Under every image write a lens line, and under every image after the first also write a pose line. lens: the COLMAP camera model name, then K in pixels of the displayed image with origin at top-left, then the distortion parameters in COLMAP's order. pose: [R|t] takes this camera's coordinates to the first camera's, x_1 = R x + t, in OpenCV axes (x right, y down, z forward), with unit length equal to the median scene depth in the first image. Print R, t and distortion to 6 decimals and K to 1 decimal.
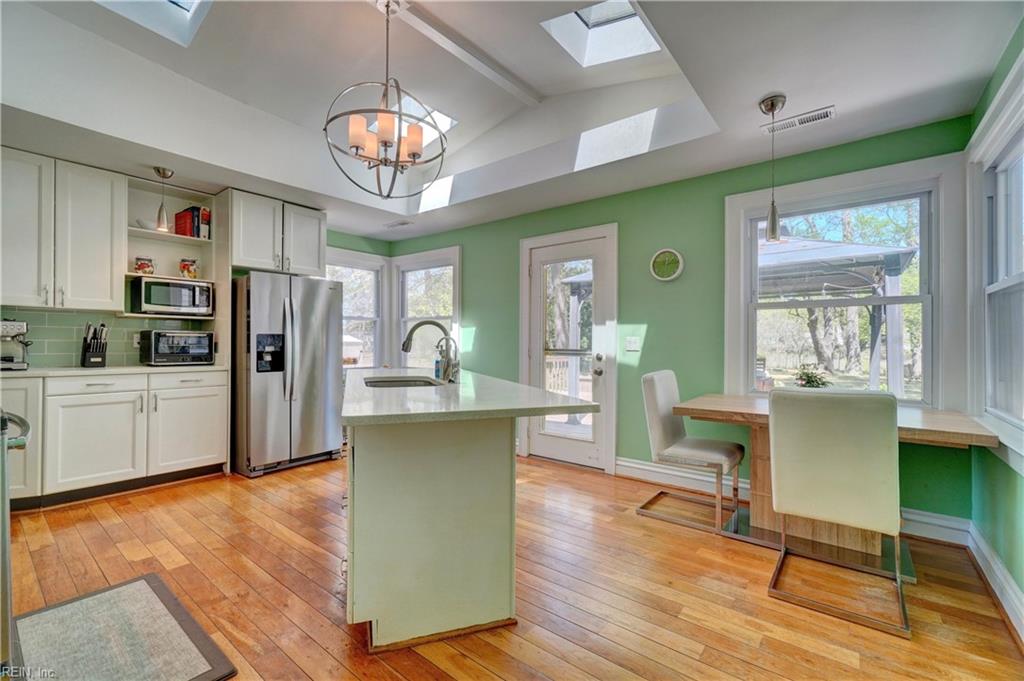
lens RADIAL K [[440.0, 0, 502.6], [0, 440.0, 340.3], [0, 0, 1]] dist [0.000032, 0.000554]
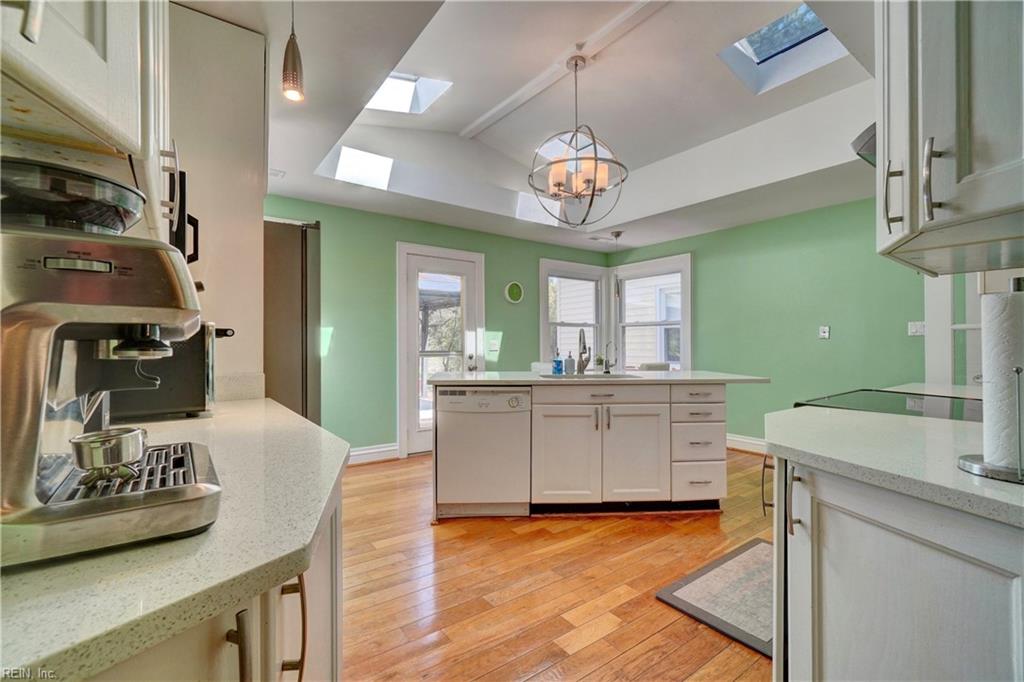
lens RADIAL K [[440.0, 0, 502.6], [0, 440.0, 340.8], [0, 0, 1]] dist [0.000032, 0.000554]
pose [[0.261576, 0.002085, 0.965181, -1.071831], [-0.001489, 0.999997, -0.001757, -0.004526], [-0.965182, -0.000977, 0.261578, 0.643299]]
